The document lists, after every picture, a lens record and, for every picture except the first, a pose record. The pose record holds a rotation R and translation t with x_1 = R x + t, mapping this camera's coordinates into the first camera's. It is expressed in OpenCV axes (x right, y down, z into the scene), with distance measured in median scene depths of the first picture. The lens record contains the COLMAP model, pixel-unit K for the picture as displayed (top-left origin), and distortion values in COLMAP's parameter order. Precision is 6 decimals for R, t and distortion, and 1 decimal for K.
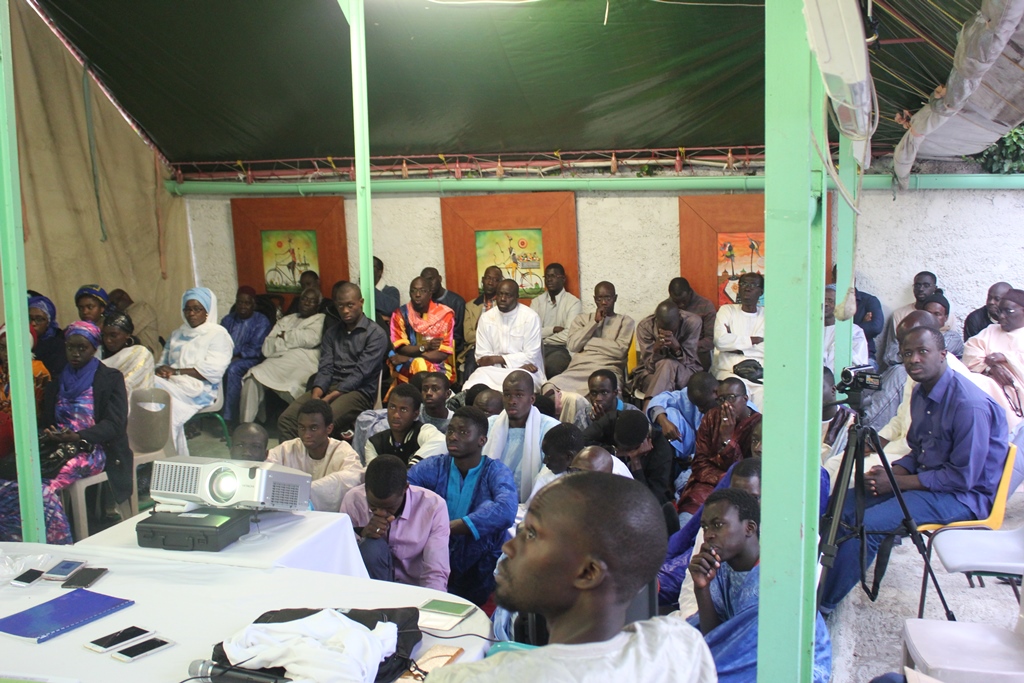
lens RADIAL K [[1081.7, 0, 518.3], [0, 1081.7, 337.2], [0, 0, 1]] dist [0.014189, 0.000000]
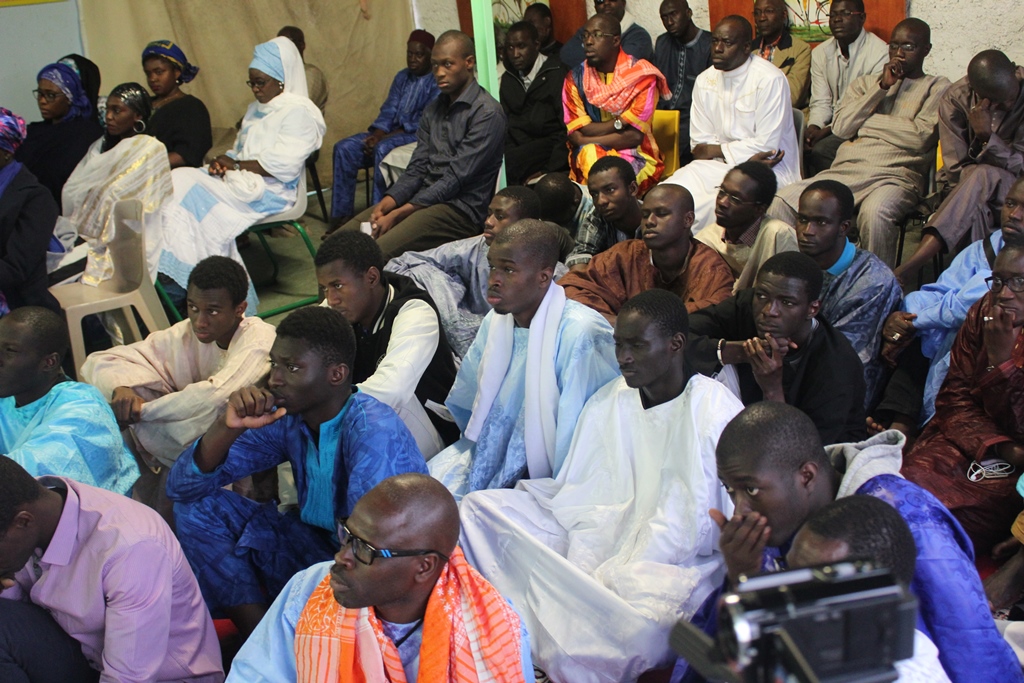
lens RADIAL K [[1144.7, 0, 511.2], [0, 1144.7, 341.2], [0, 0, 1]] dist [-0.048667, 0.000000]
pose [[0.900396, 0.093039, -0.425007, 0.150923], [0.012539, 0.970912, 0.239107, -0.027471], [0.434890, -0.220620, 0.873039, 0.331029]]
